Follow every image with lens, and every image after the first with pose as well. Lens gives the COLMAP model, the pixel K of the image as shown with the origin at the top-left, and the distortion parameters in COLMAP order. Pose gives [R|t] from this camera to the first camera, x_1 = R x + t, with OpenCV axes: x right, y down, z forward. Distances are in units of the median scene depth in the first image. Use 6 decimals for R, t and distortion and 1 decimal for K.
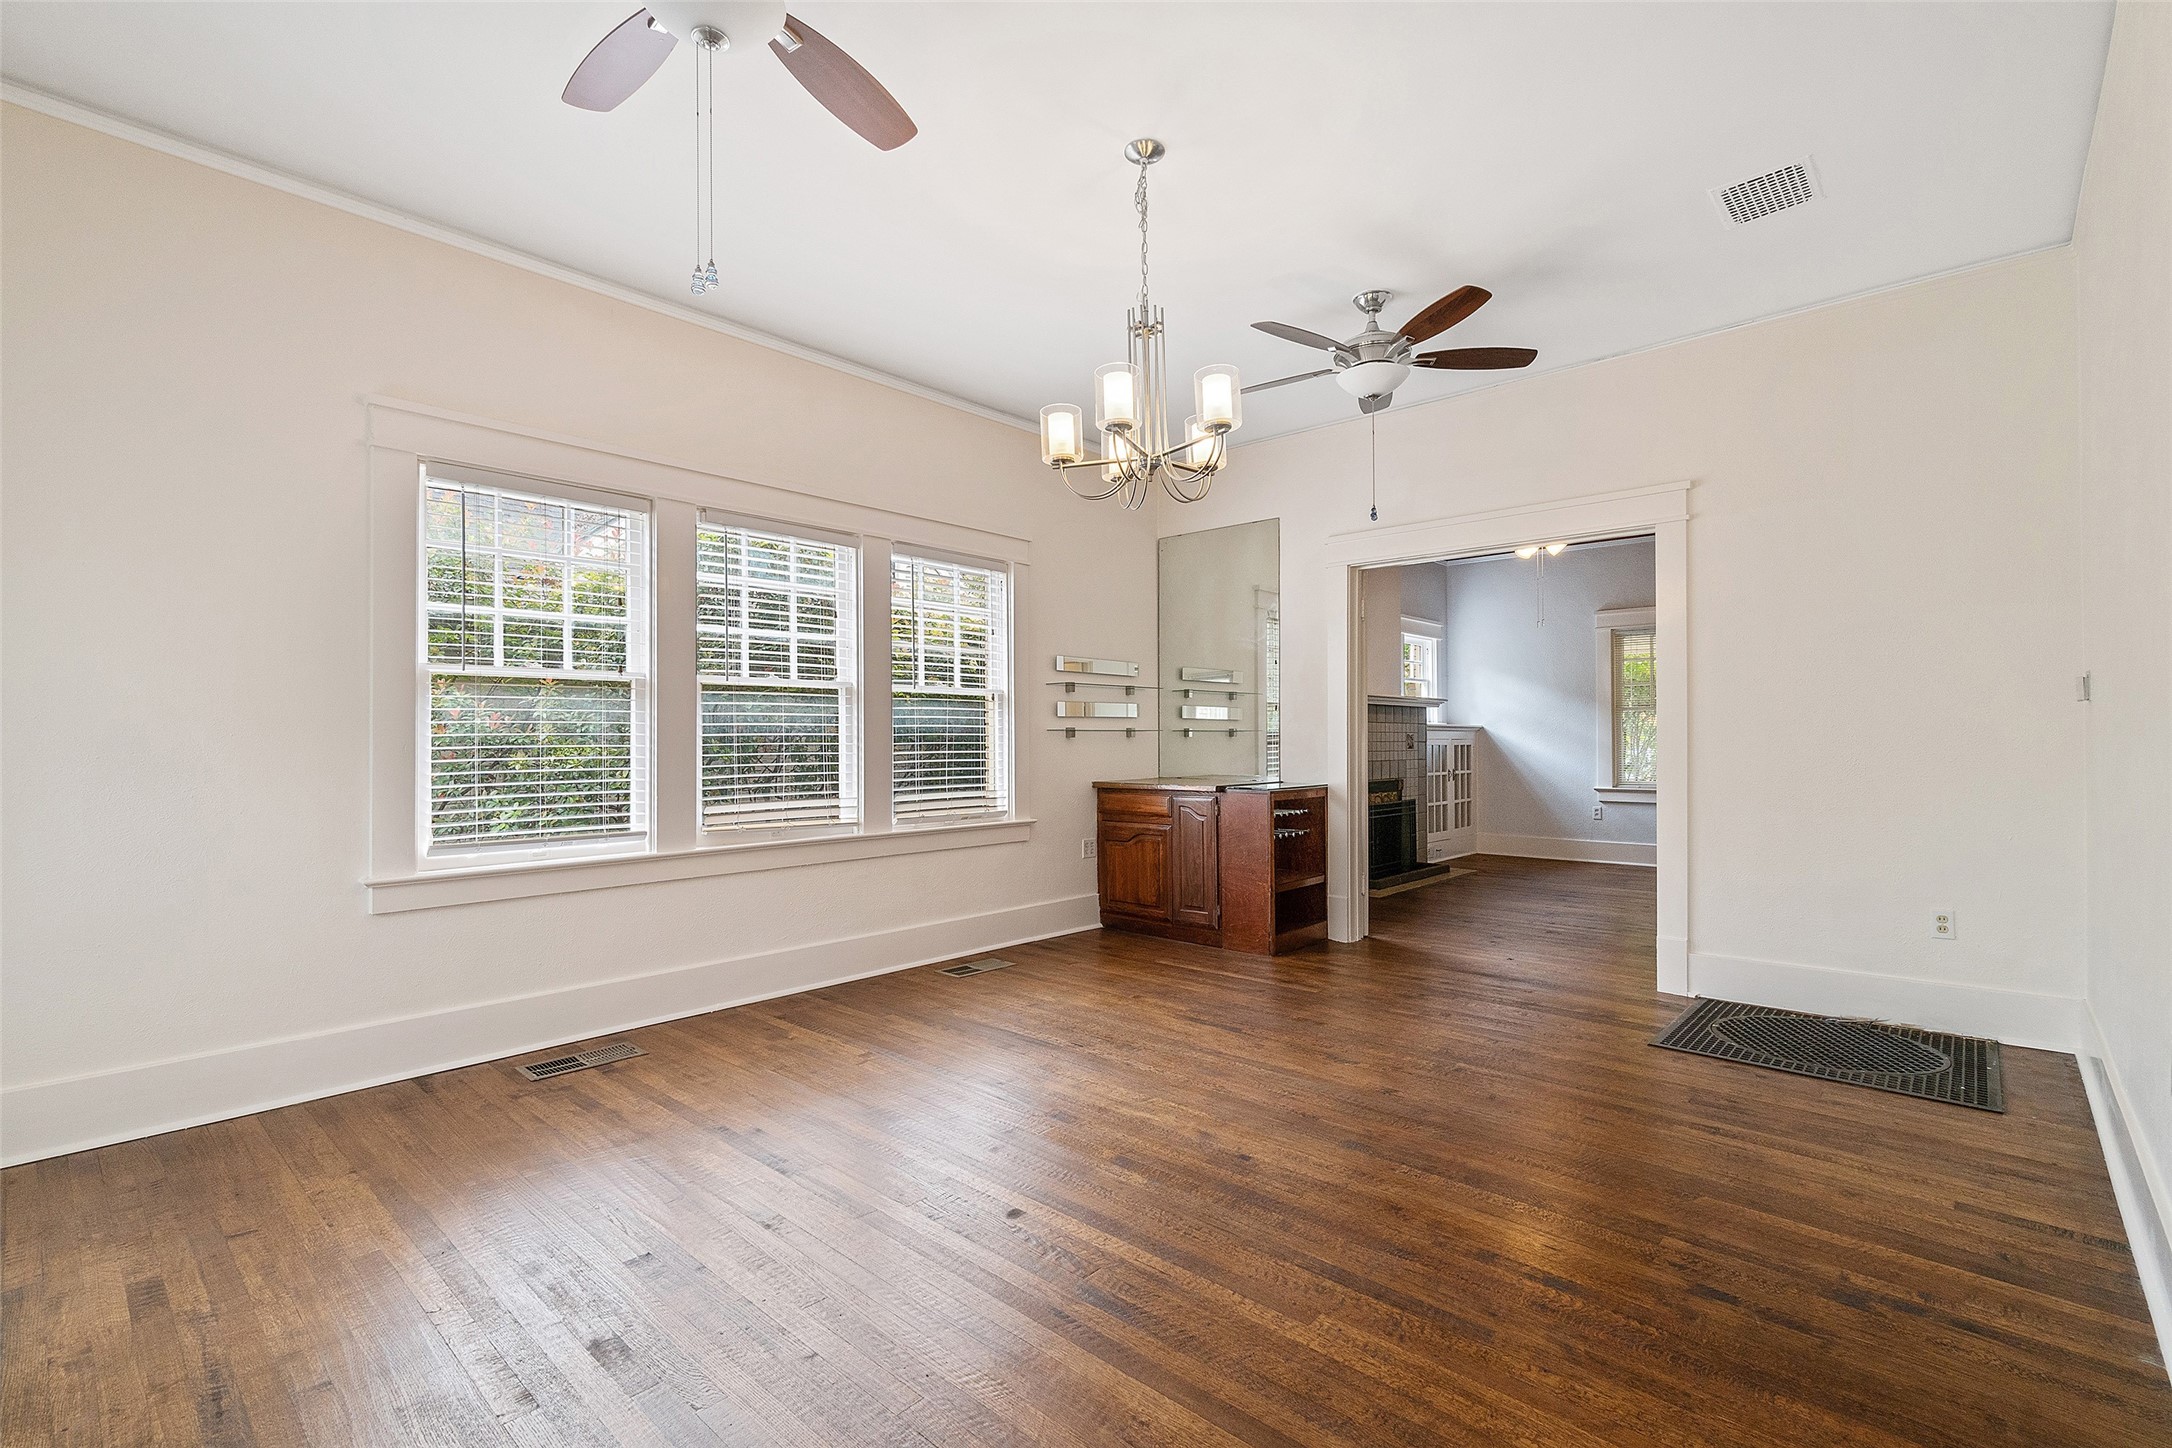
lens RADIAL K [[973.2, 0, 1091.3], [0, 973.2, 746.7], [0, 0, 1]] dist [-0.000022, -0.000030]
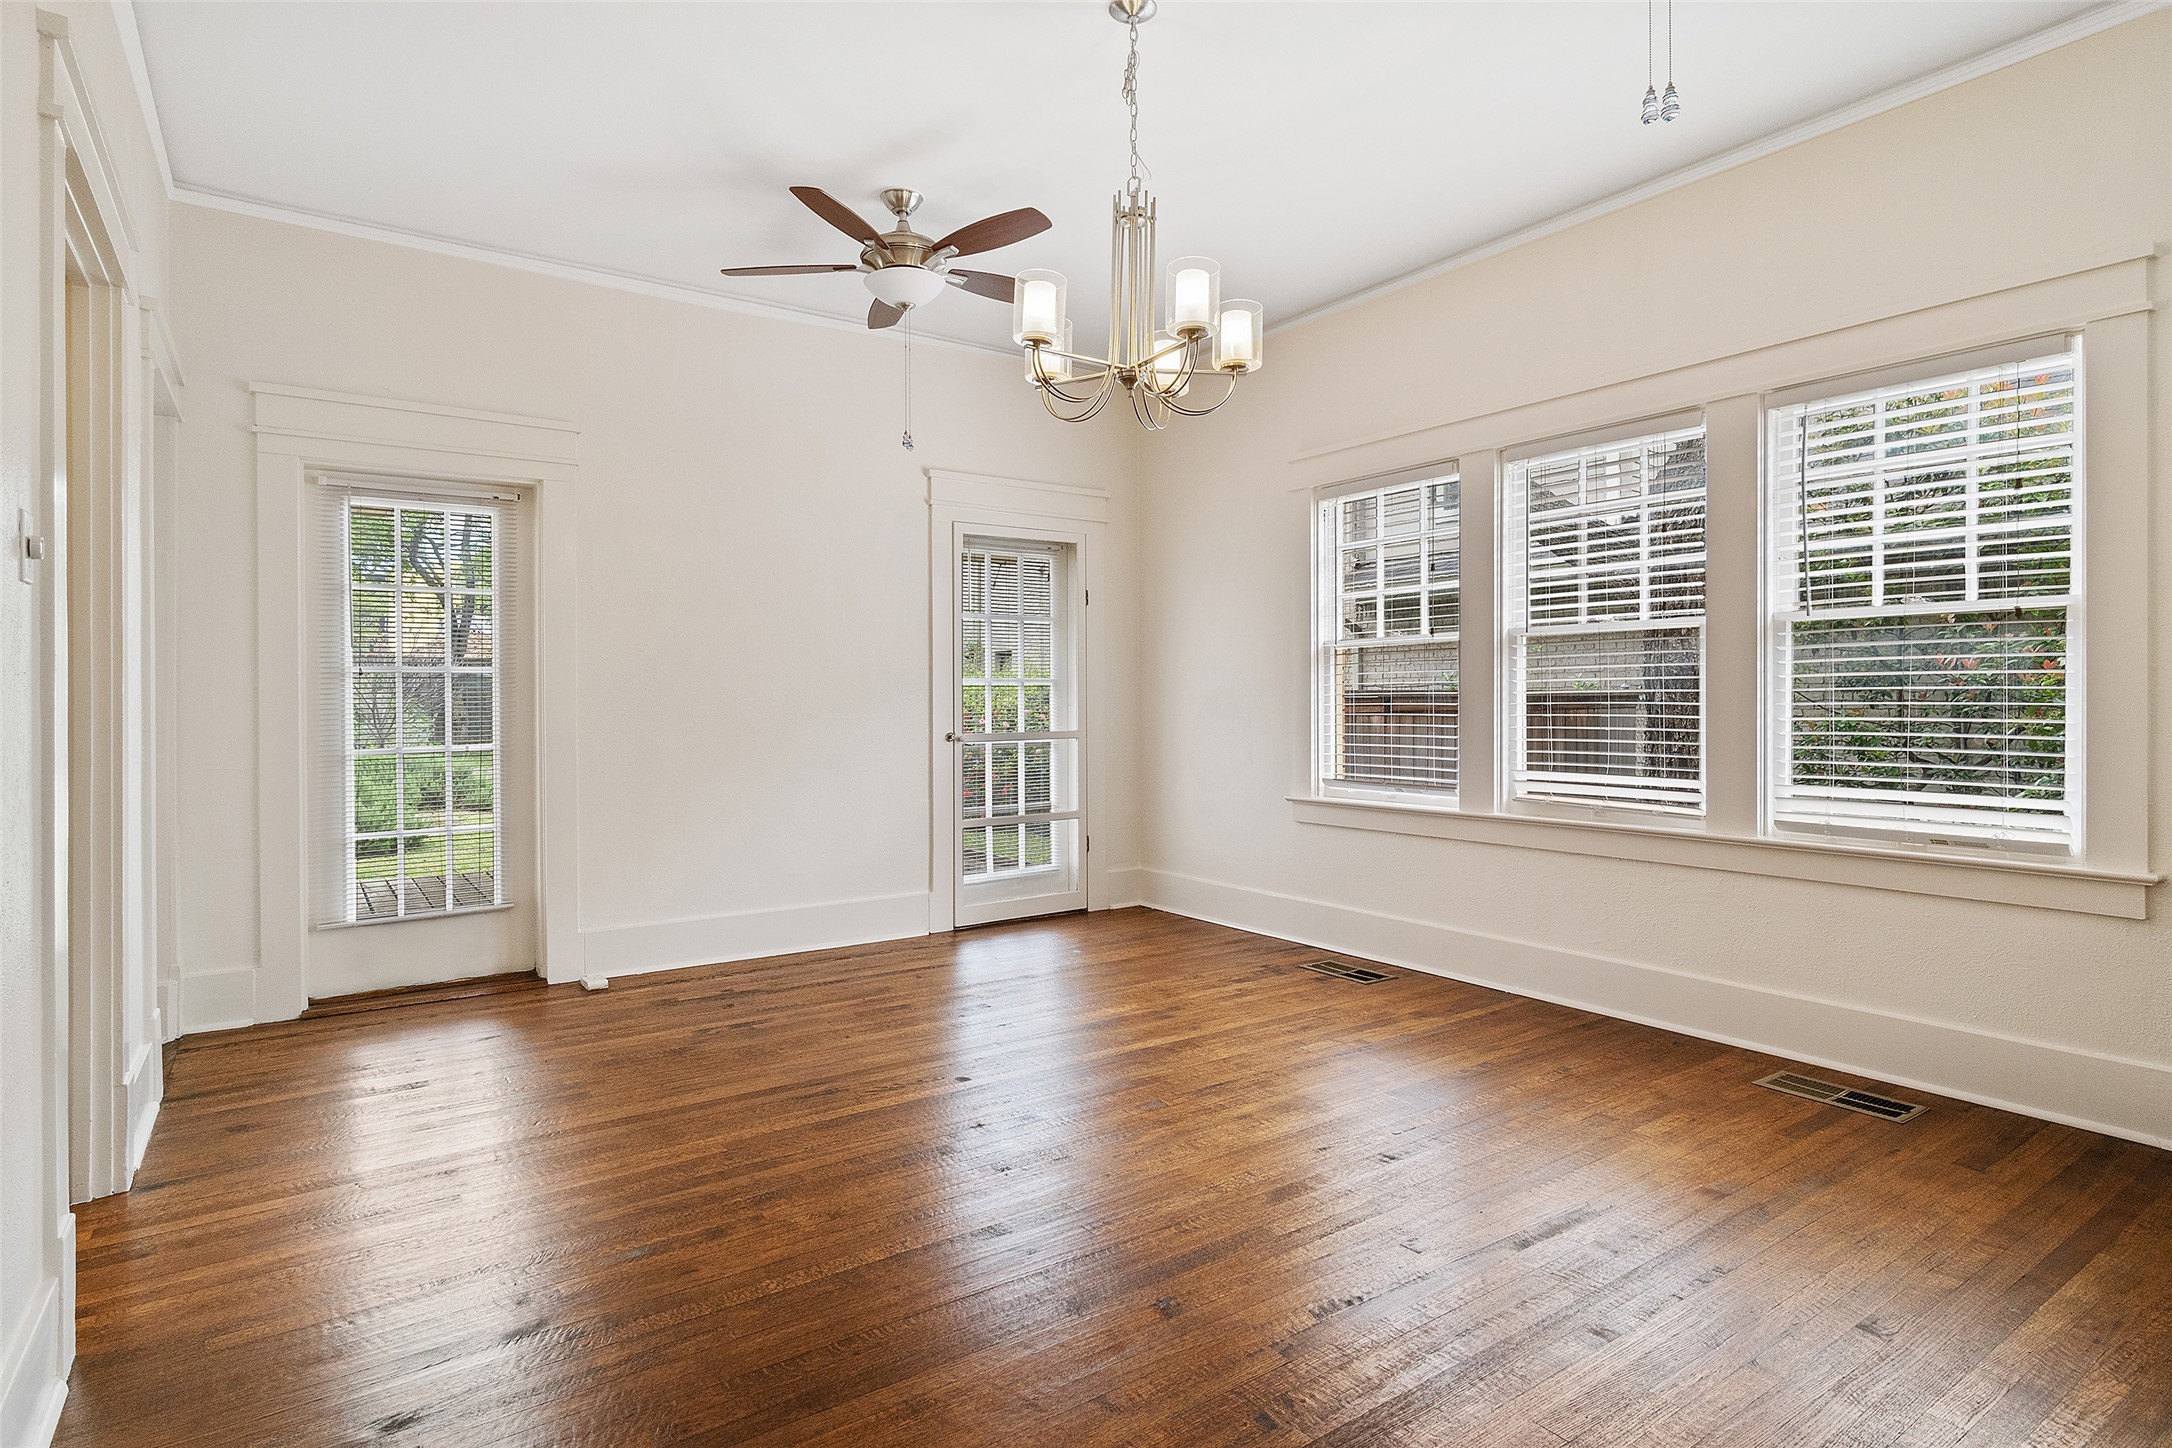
lens RADIAL K [[1134.2, 0, 1086.0], [0, 1134.2, 724.0], [0, 0, 1]] dist [0.029234, 0.000131]
pose [[-0.216132, 0.025900, -0.976021, 0.733190], [-0.003339, 0.999623, 0.027266, -0.010656], [0.976359, 0.009152, -0.215964, 0.821650]]
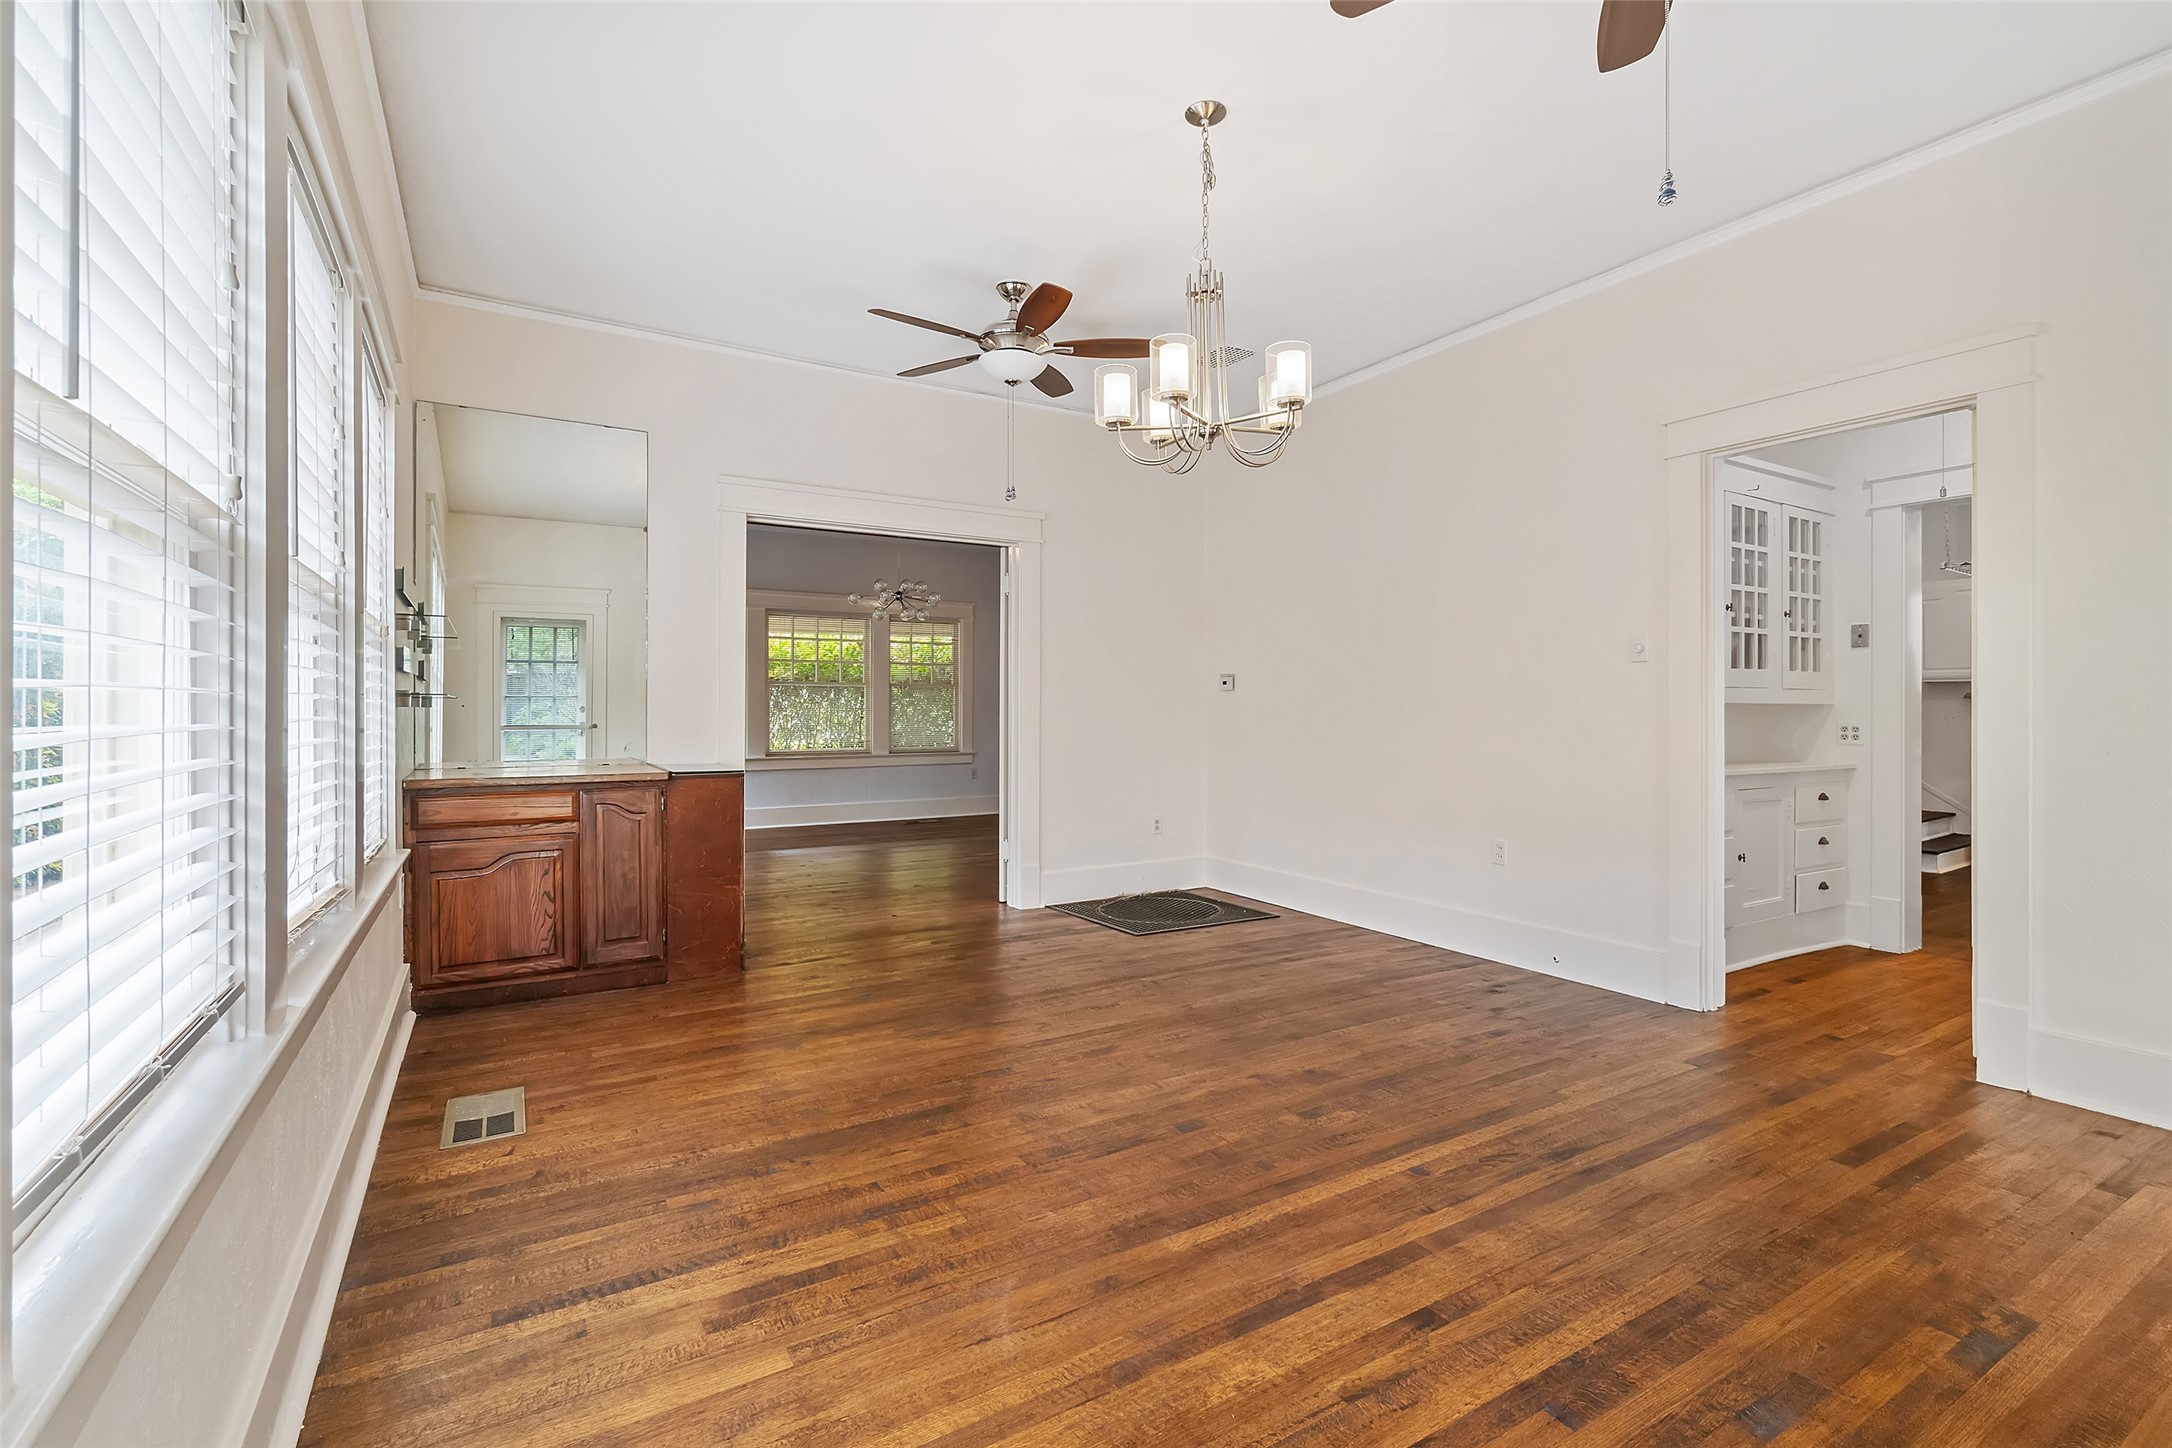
lens RADIAL K [[985.5, 0, 1086.0], [0, 985.5, 724.0], [0, 0, 1]] dist [-0.005473, -0.000481]
pose [[0.281067, -0.013059, 0.959599, -0.655520], [0.008114, 0.999904, 0.011231, -0.004596], [-0.959654, 0.004629, 0.281146, 0.583901]]
